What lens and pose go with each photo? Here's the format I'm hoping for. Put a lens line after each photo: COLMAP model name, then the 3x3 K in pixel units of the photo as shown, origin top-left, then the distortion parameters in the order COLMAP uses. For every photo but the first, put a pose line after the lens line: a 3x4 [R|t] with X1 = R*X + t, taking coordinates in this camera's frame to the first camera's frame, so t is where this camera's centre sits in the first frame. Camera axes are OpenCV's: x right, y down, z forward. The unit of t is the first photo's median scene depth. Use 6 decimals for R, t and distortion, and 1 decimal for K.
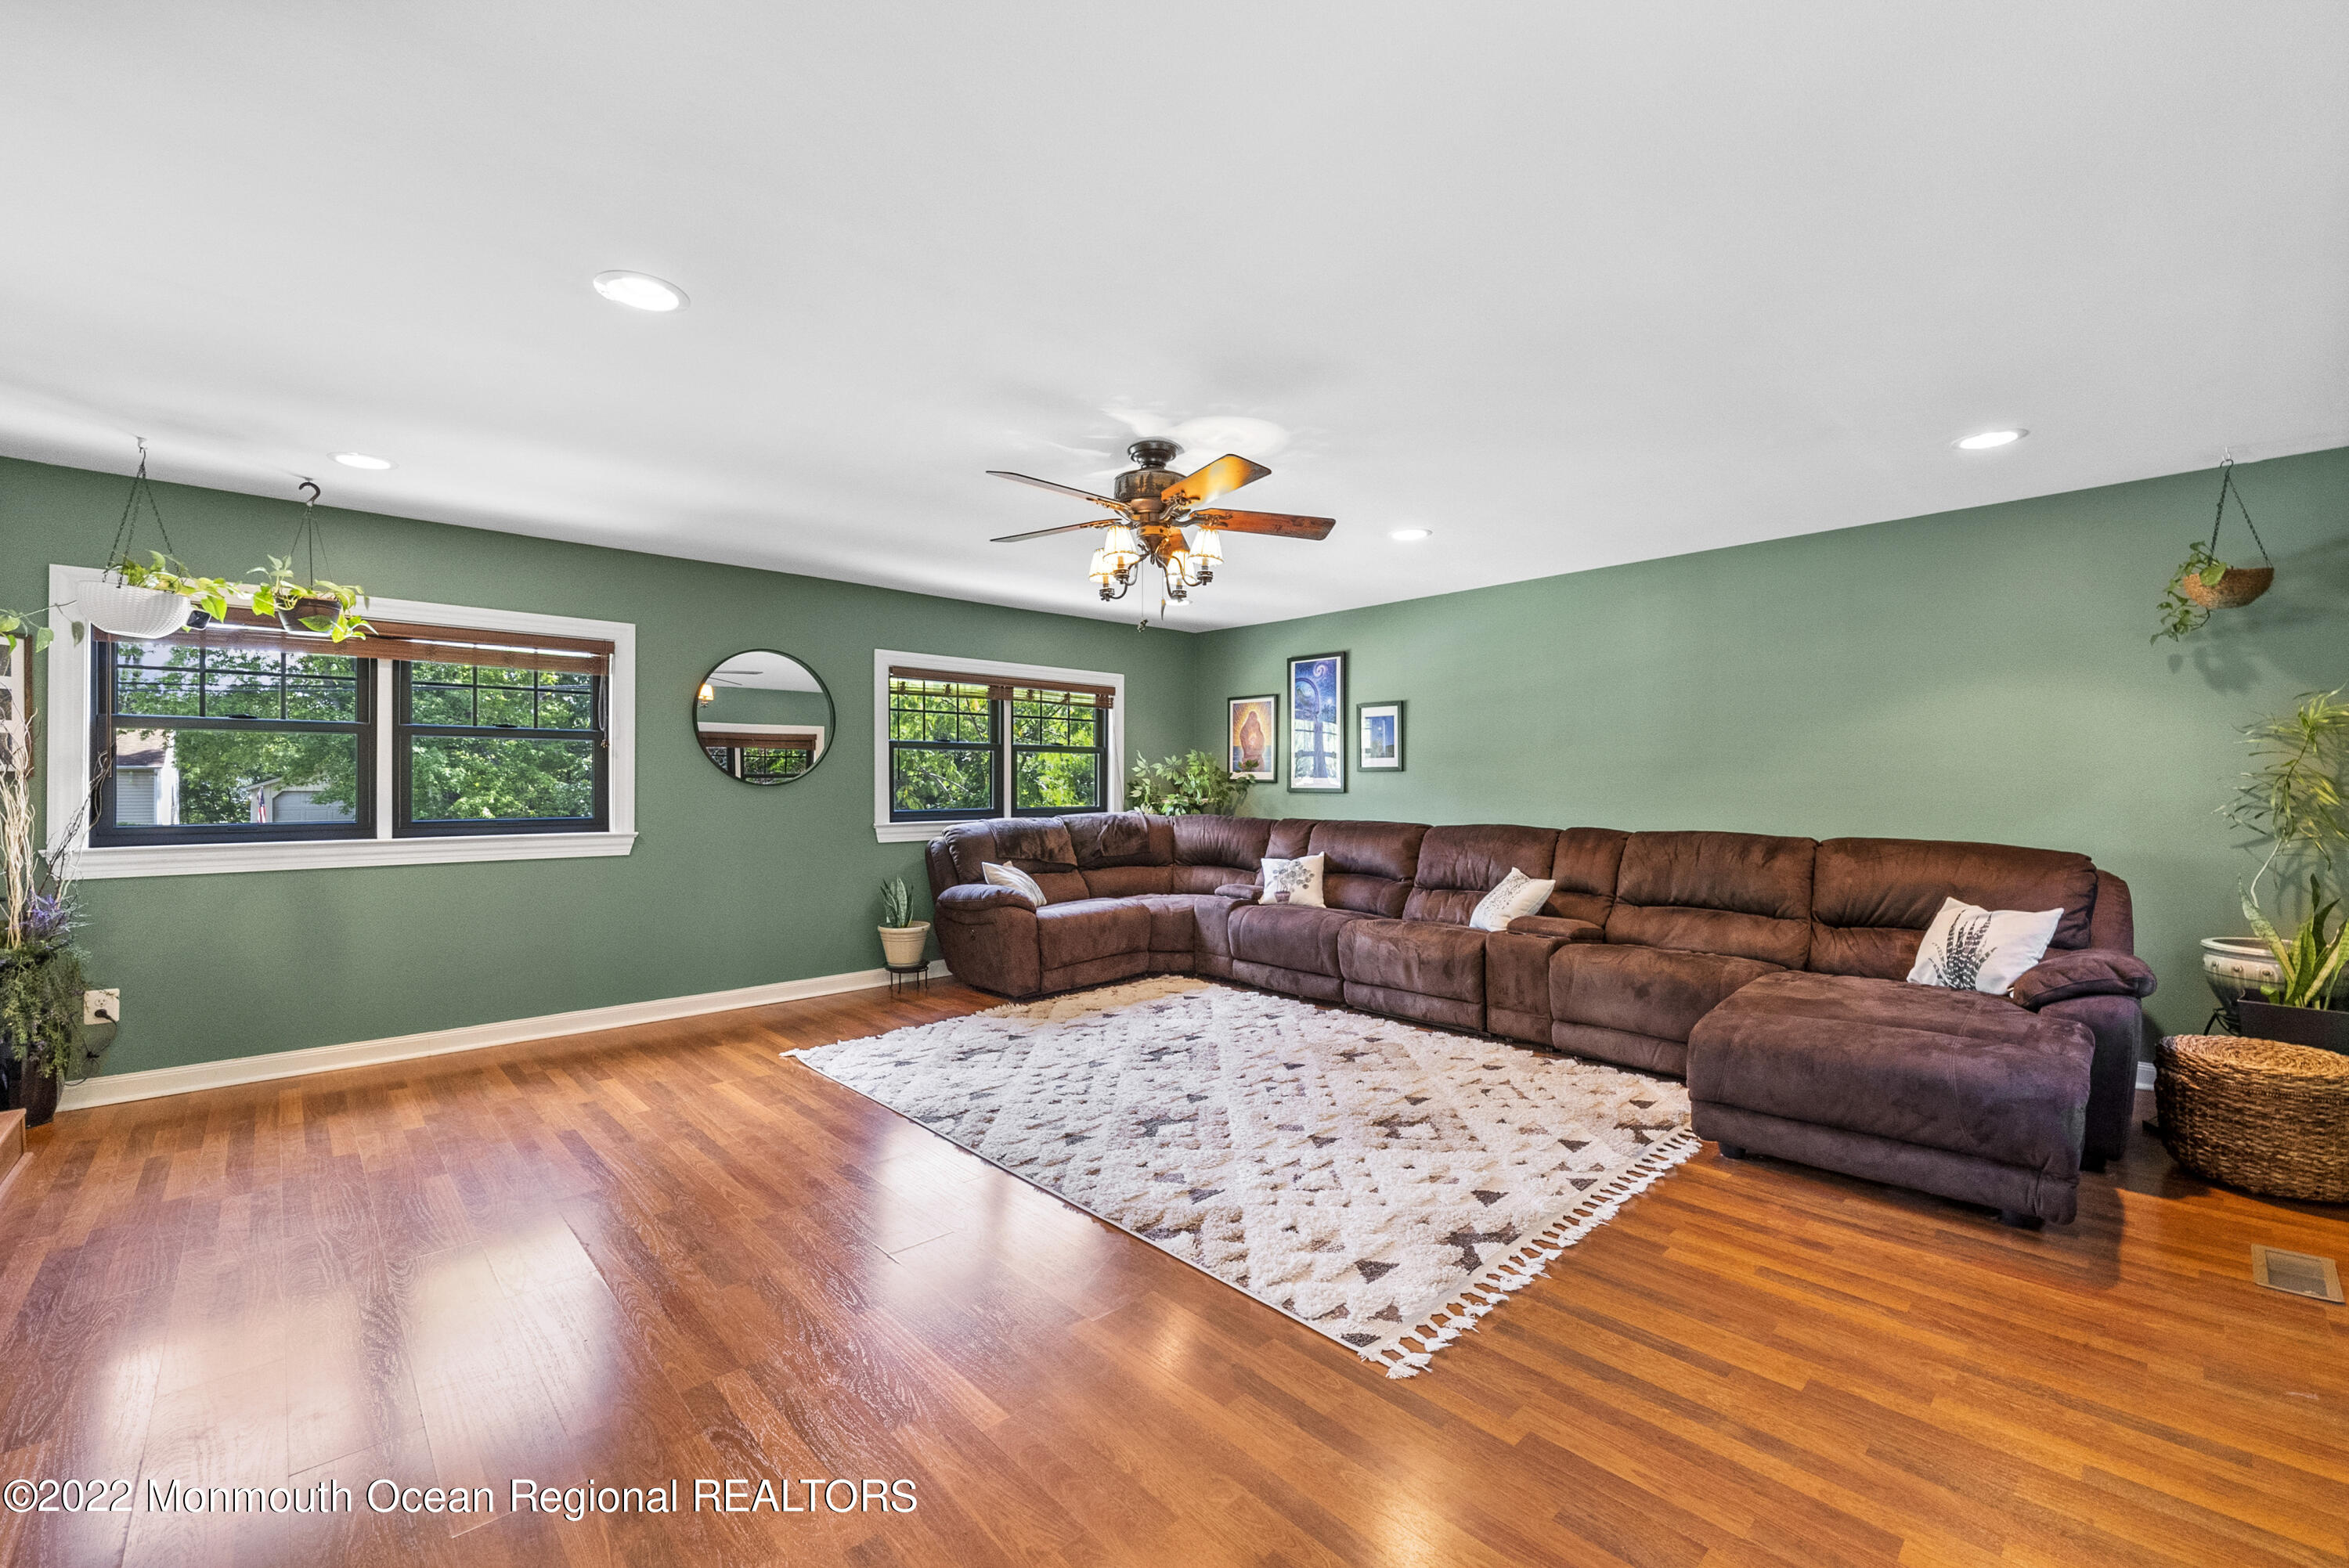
lens RADIAL K [[950.7, 0, 1174.5], [0, 950.7, 784.0], [0, 0, 1]] dist [-0.001689, 0.000124]
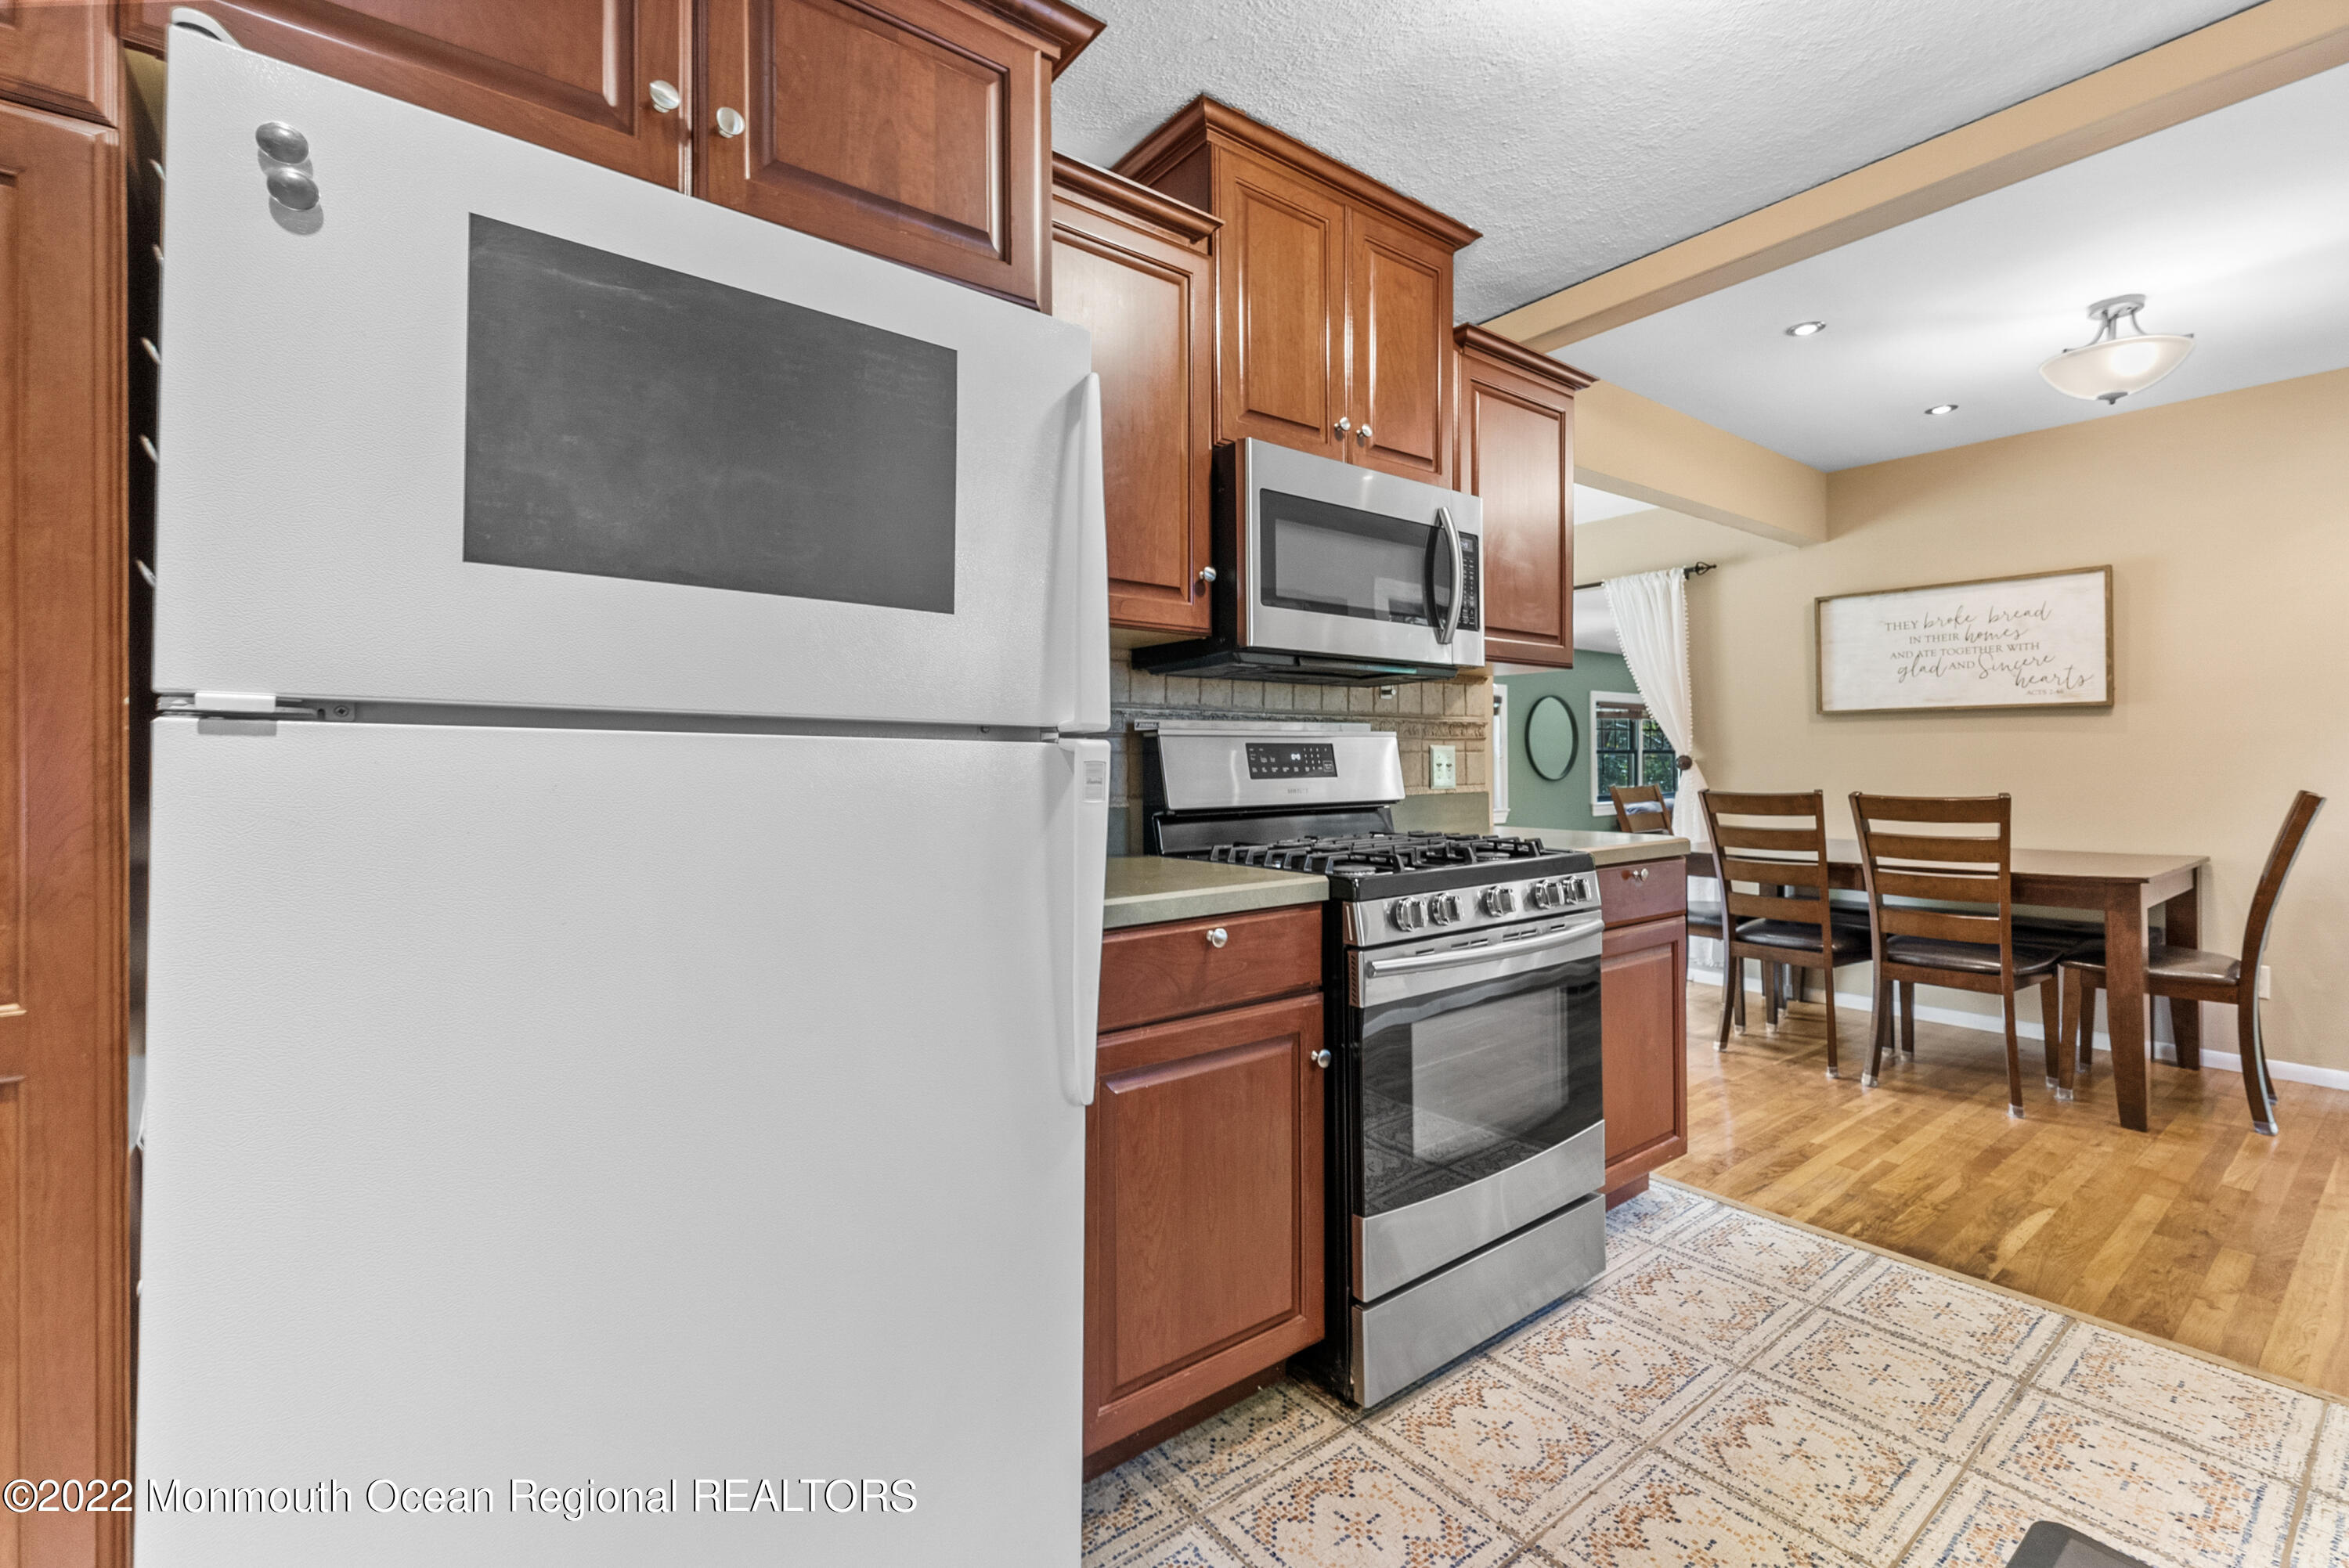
lens RADIAL K [[1017.0, 0, 1190.7], [0, 1017.0, 760.8], [0, 0, 1]] dist [0.001168, 0.000255]
pose [[0.995702, -0.007610, -0.092302, -1.341212], [0.007645, 0.999971, 0.000031, -0.054966], [0.092299, -0.000737, 0.995731, -1.163525]]
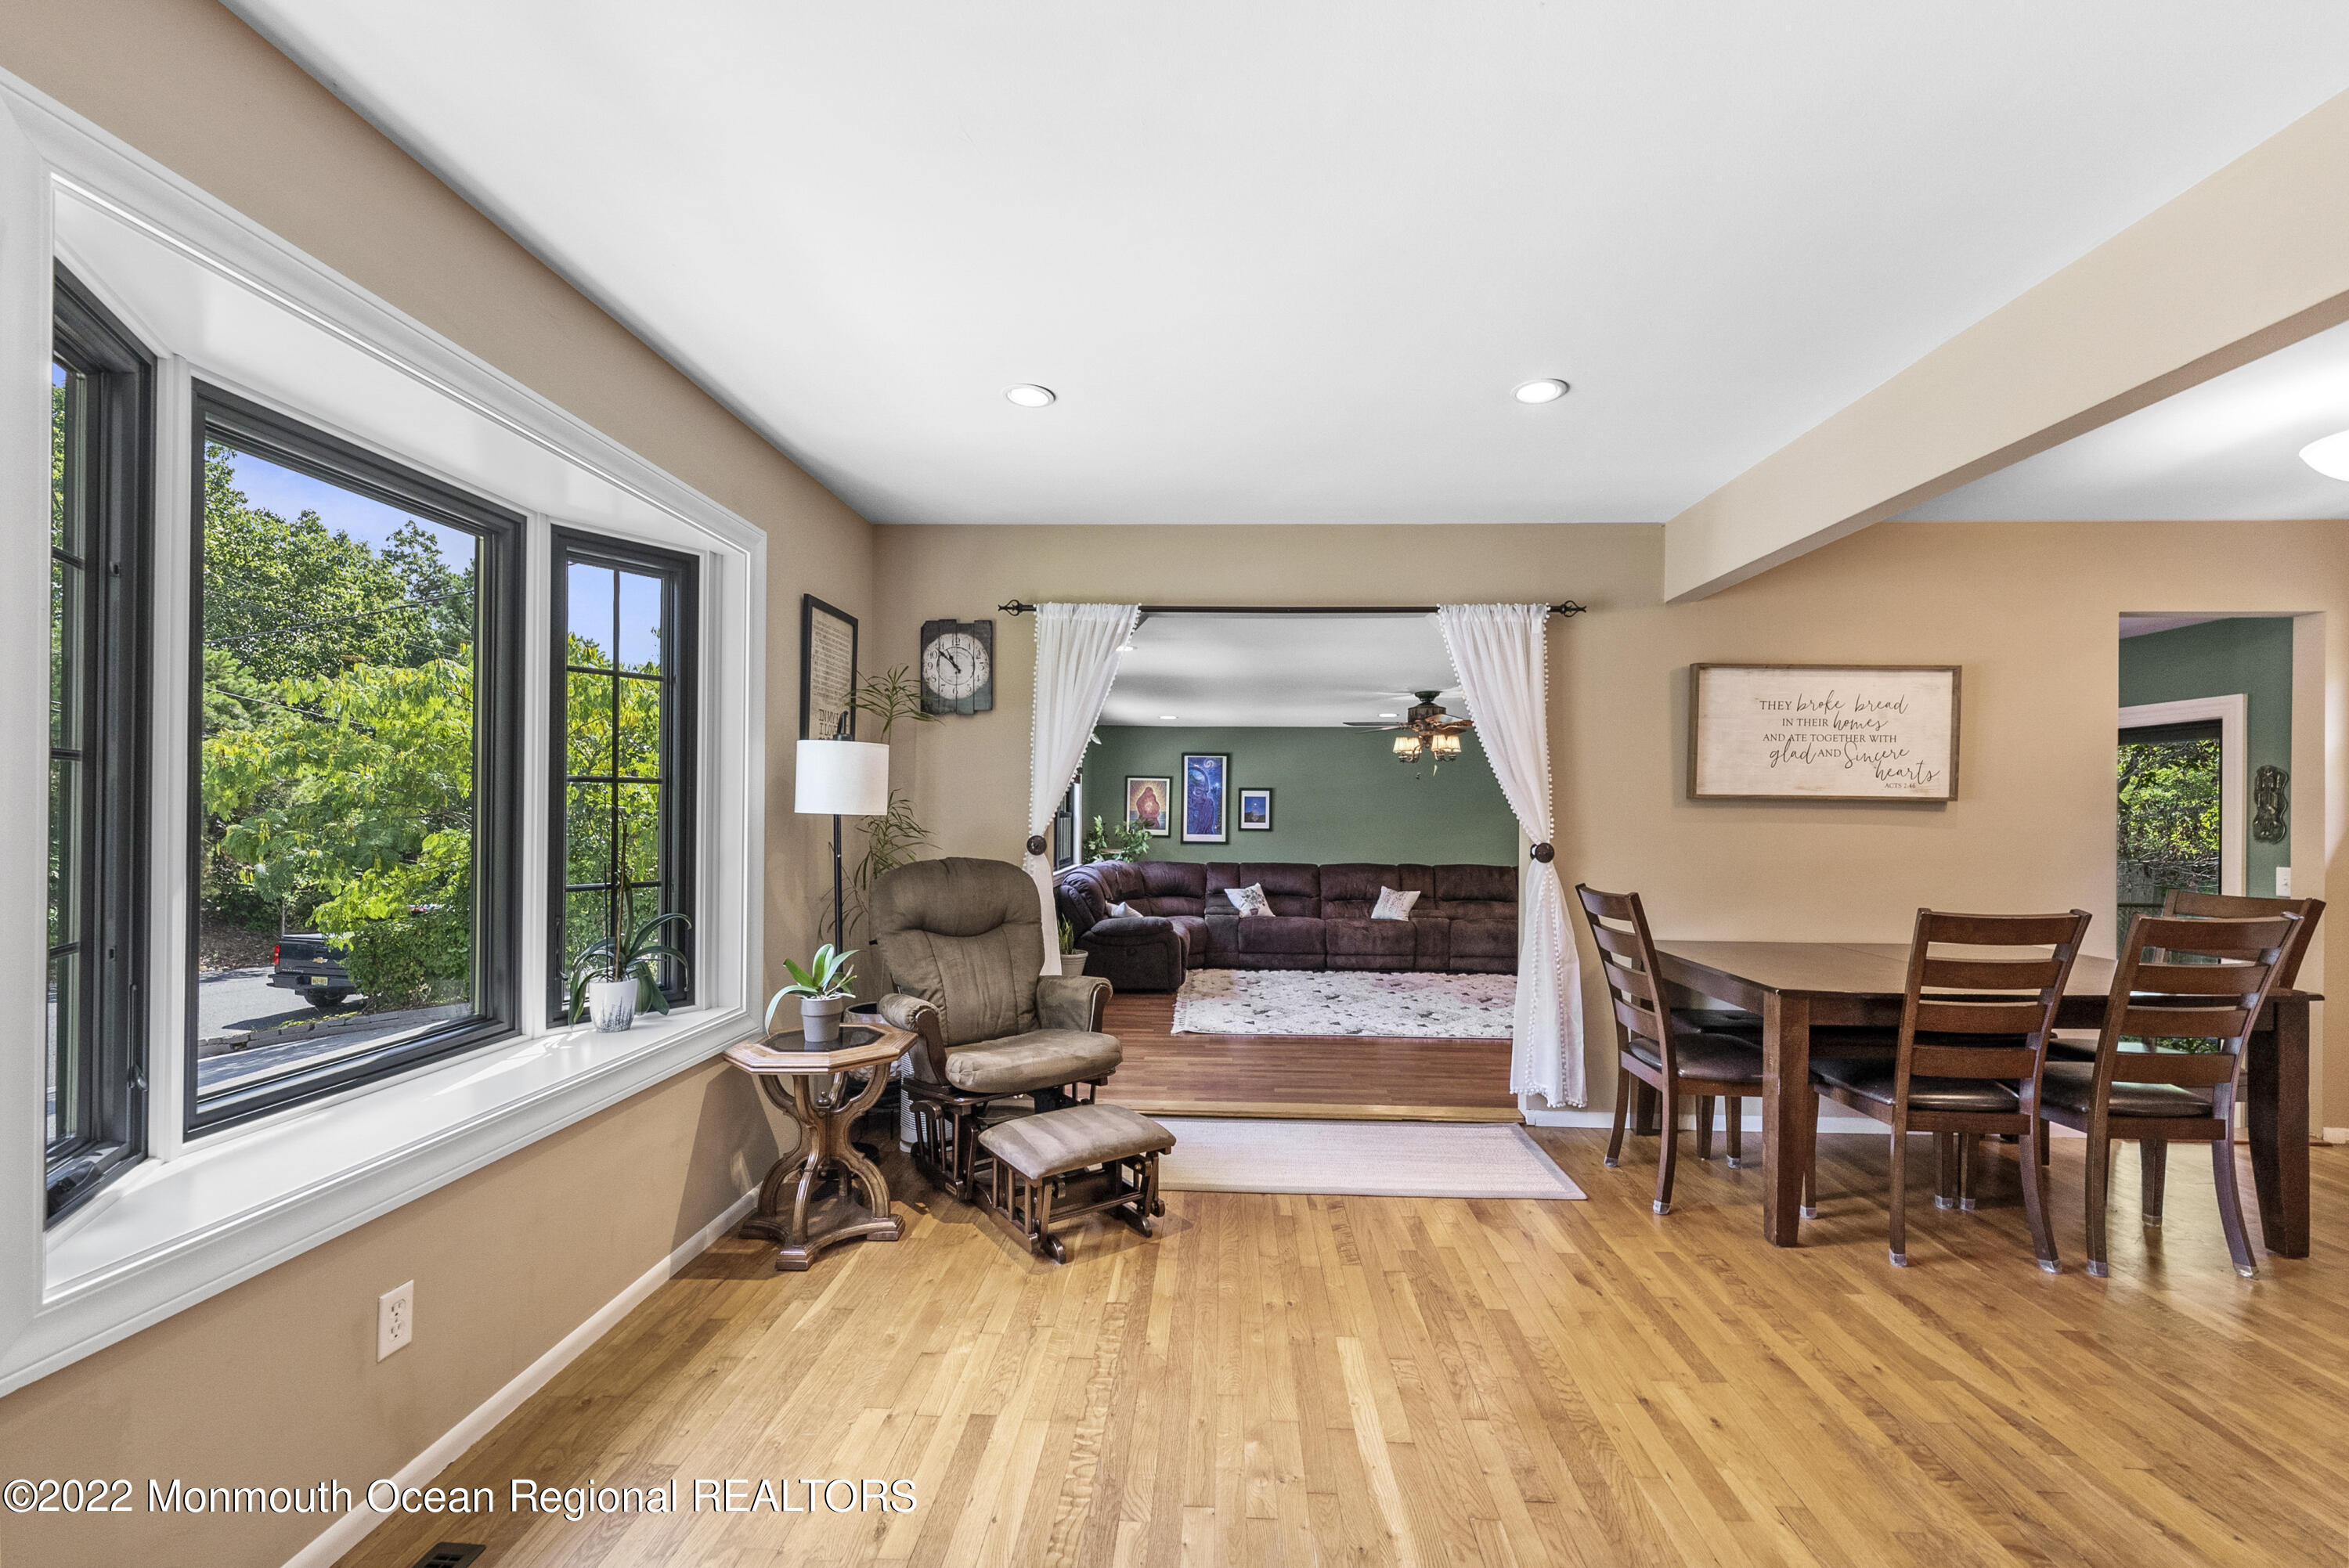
lens RADIAL K [[960.6, 0, 1179.2], [0, 960.6, 806.1], [0, 0, 1]] dist [-0.000532, -0.000491]
pose [[0.715830, 0.007680, 0.698232, -1.832028], [-0.008951, 0.999958, -0.001822, -0.093161], [-0.698217, -0.004946, 0.715869, -0.125811]]
